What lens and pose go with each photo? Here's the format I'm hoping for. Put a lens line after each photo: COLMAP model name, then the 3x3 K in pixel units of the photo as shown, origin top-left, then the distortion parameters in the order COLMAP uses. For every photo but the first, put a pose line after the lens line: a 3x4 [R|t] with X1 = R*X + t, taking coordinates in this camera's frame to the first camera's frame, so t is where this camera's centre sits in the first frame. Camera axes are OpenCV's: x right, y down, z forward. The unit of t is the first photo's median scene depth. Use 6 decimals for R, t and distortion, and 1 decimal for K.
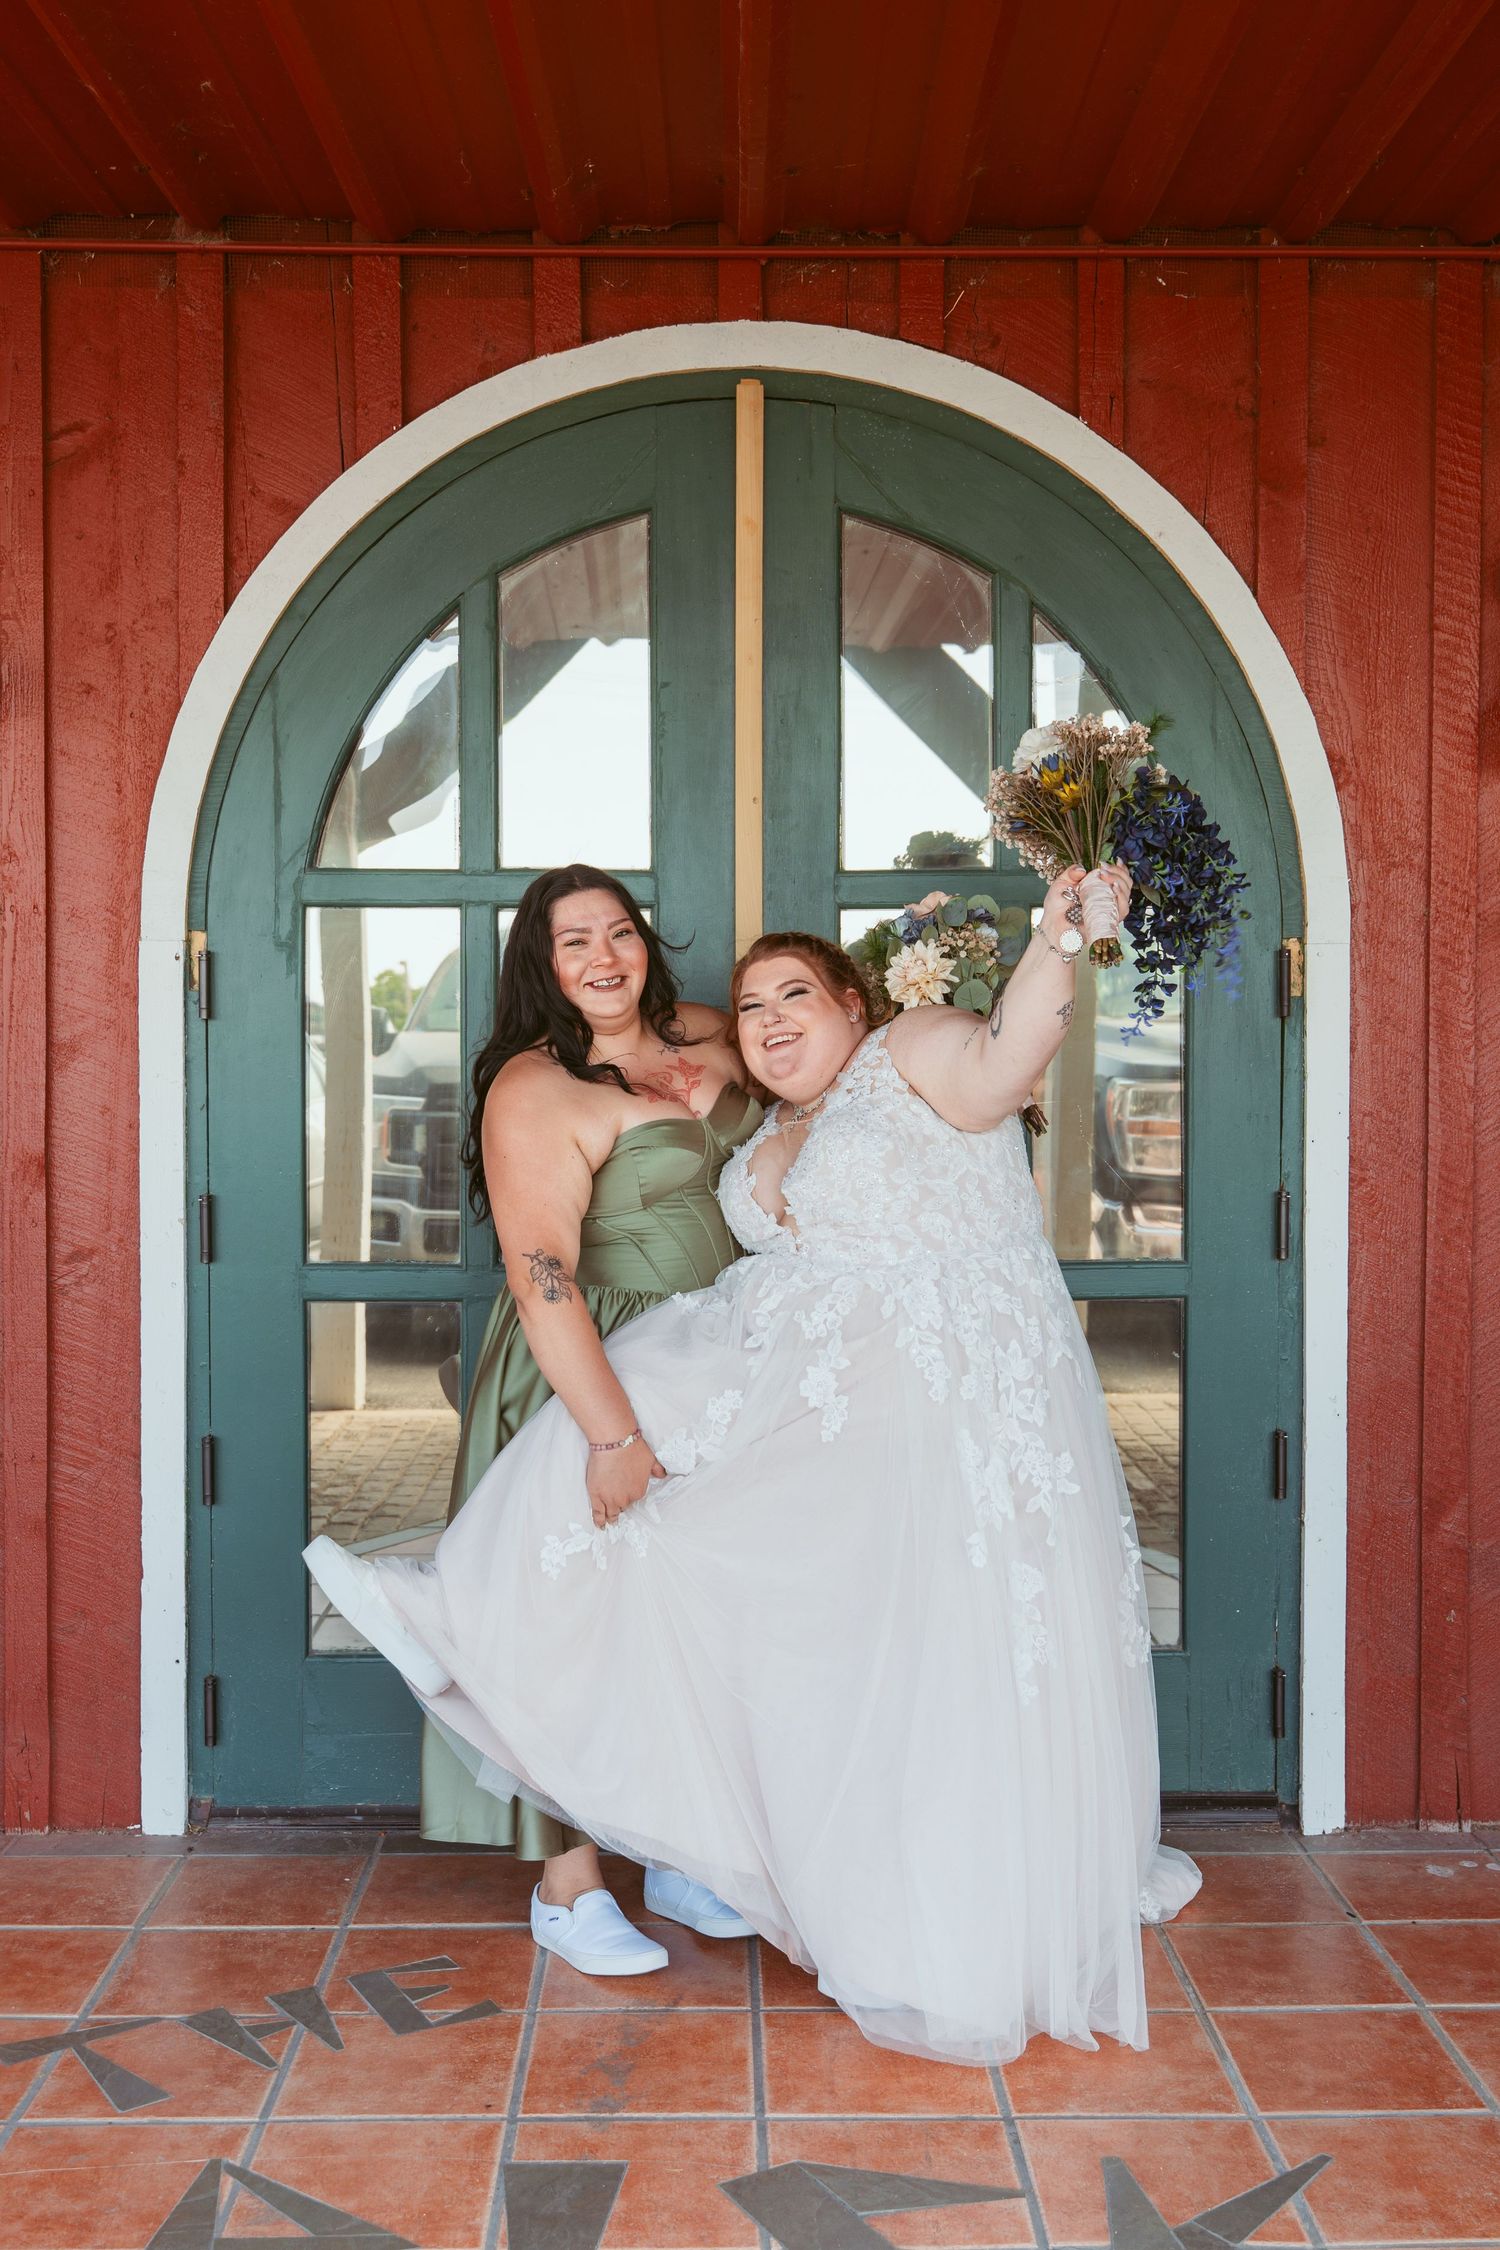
lens RADIAL K [[2242.7, 0, 758.7], [0, 2242.7, 1105.7], [0, 0, 1]] dist [-0.014952, 0.000000]
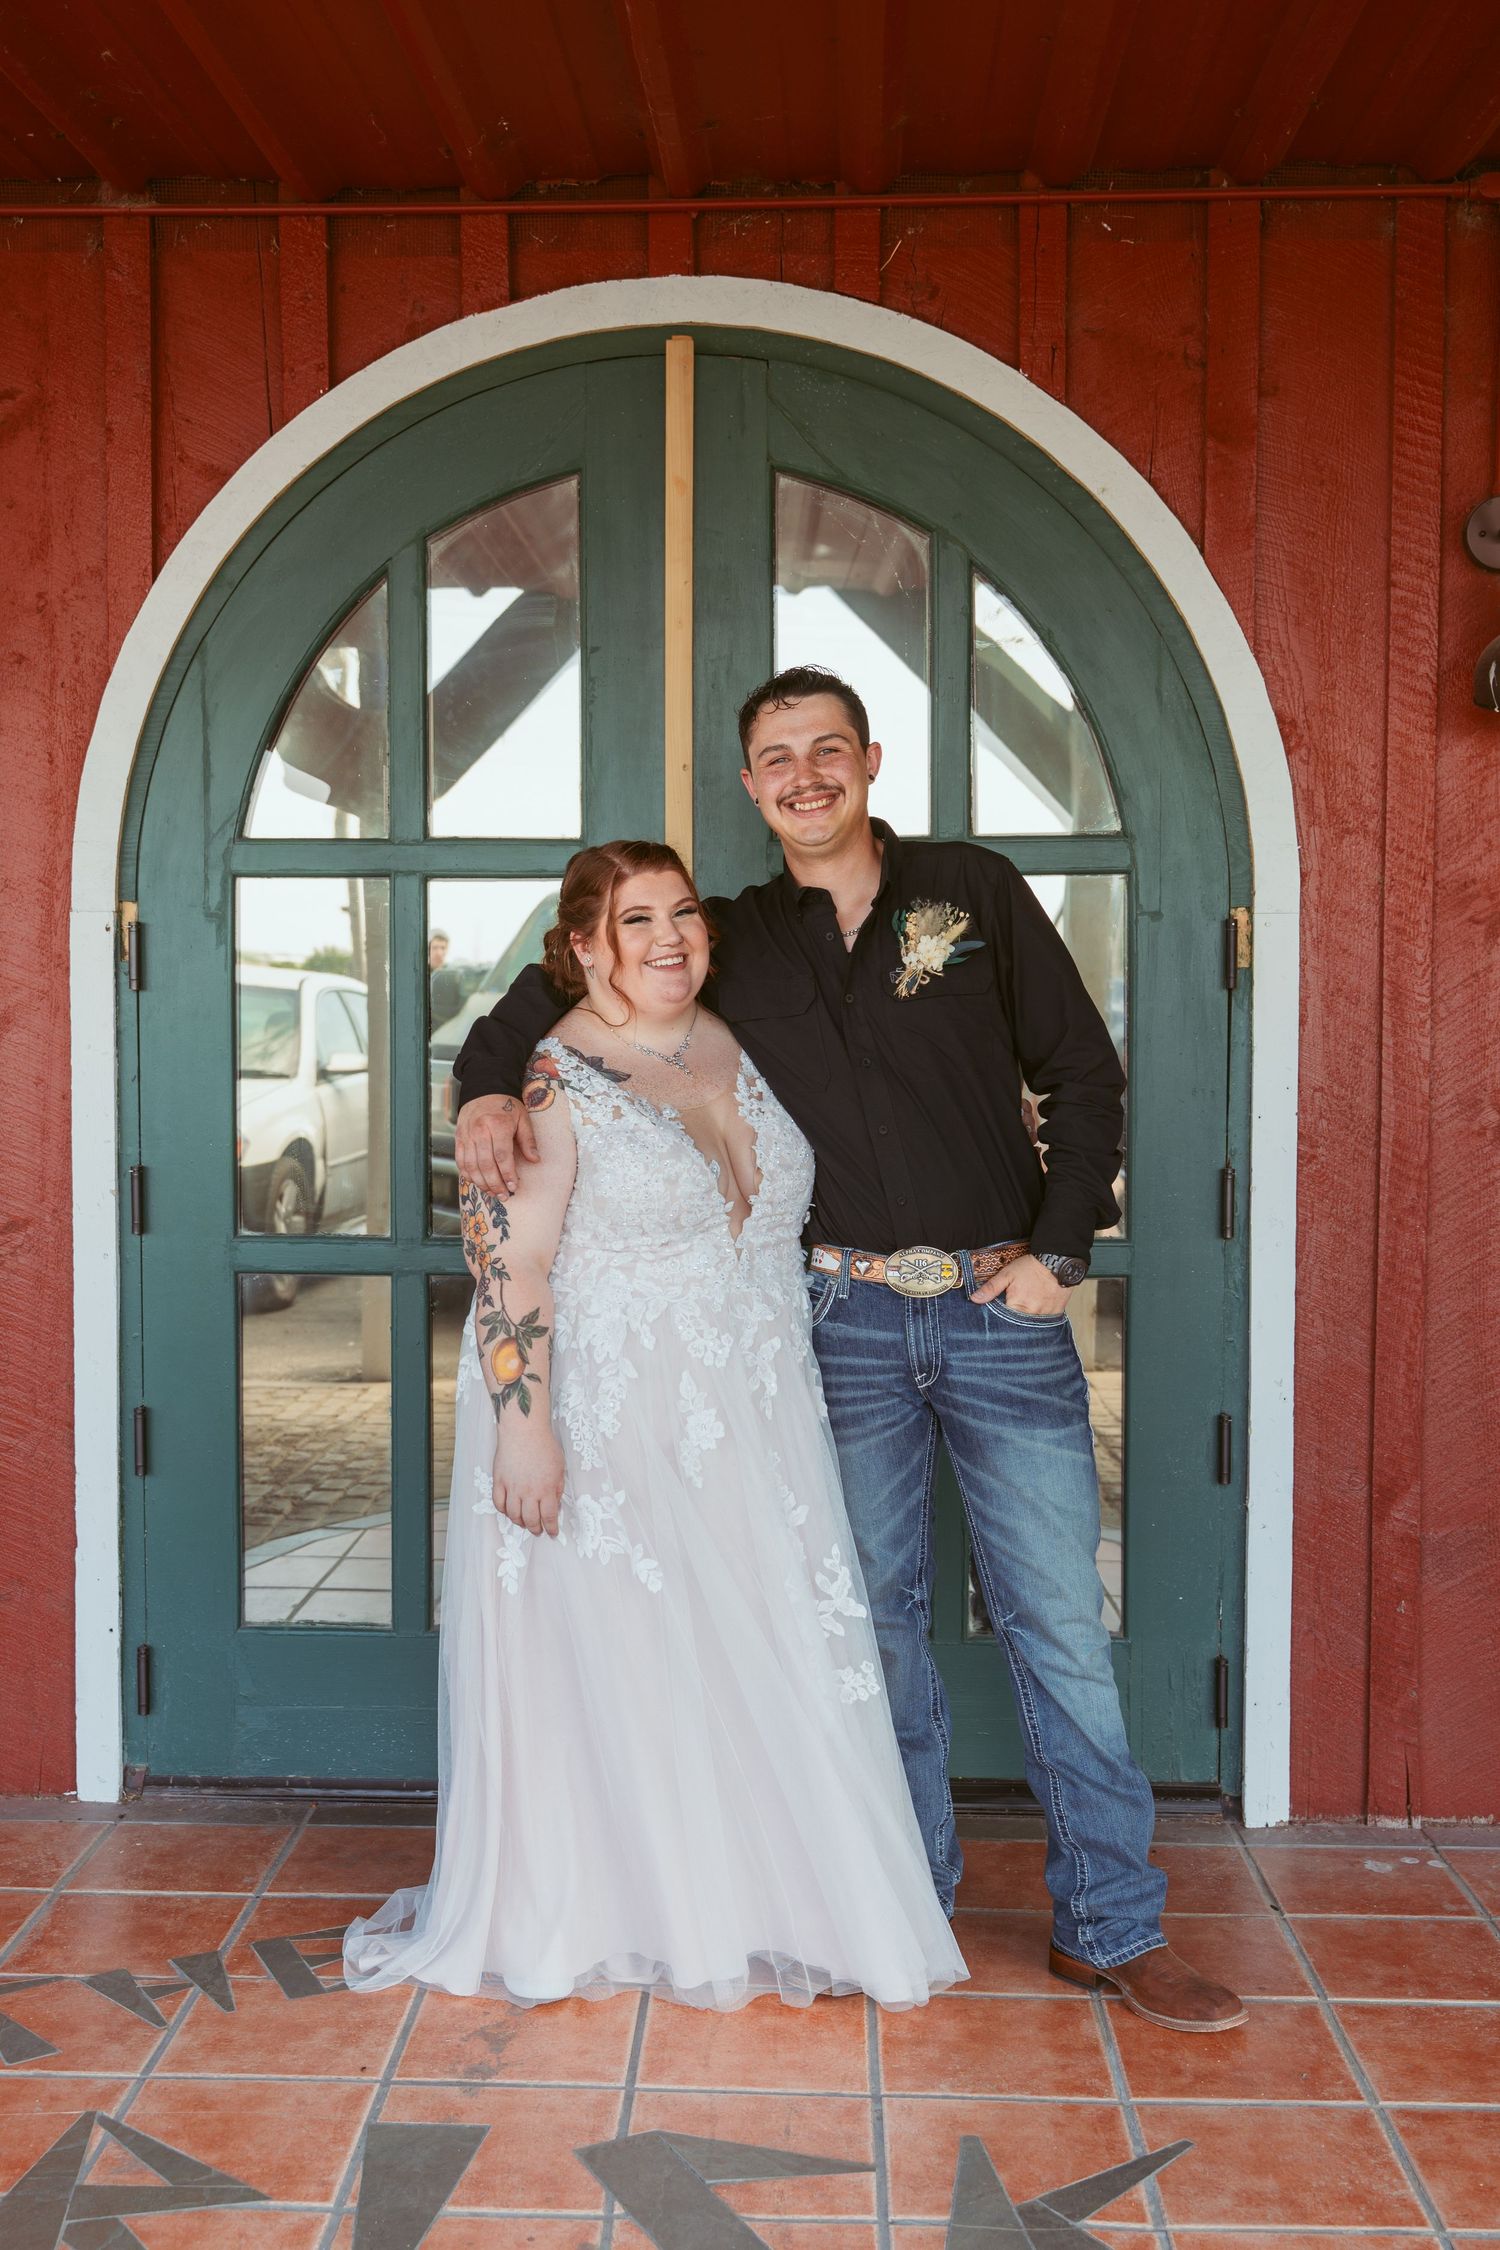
lens RADIAL K [[2370.3, 0, 735.2], [0, 2370.3, 1120.7], [0, 0, 1]] dist [-0.017214, 0.000000]
pose [[0.998163, 0.004214, -0.060447, 0.083351], [-0.002808, 0.999724, 0.023319, -0.005916], [0.060528, -0.023106, 0.997899, -0.037046]]
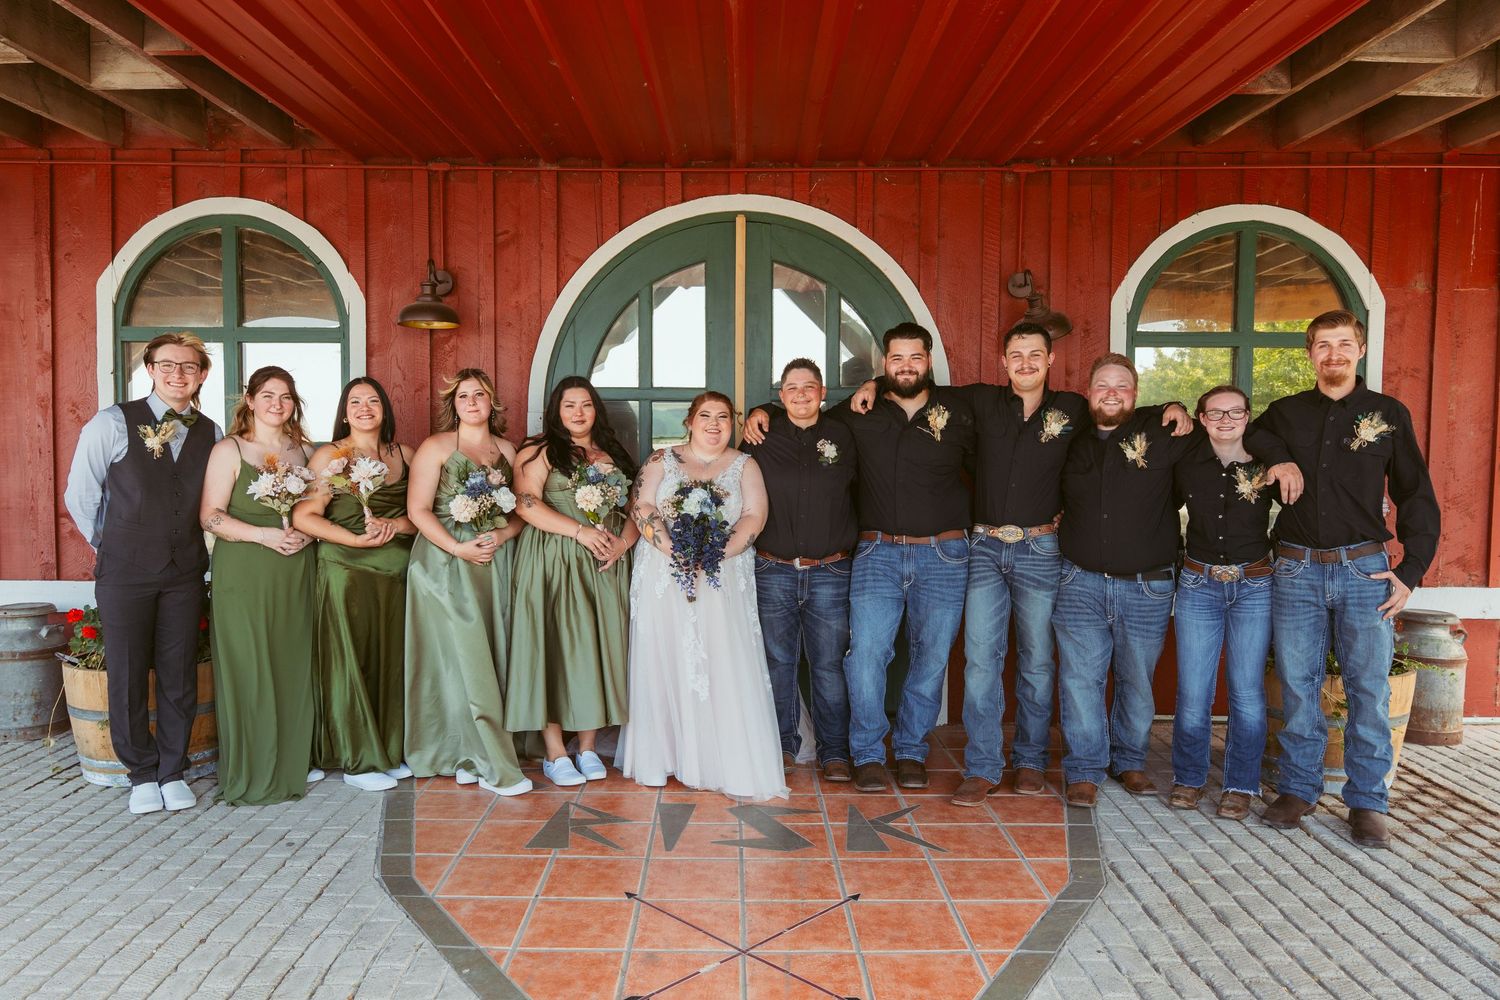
lens RADIAL K [[1040.4, 0, 726.3], [0, 1040.4, 506.8], [0, 0, 1]] dist [-0.017268, -0.034483]
pose [[0.999644, 0.004421, -0.026310, 0.013918], [-0.003661, 0.999577, 0.028846, 0.008156], [0.026427, -0.028739, 0.999238, -0.328233]]
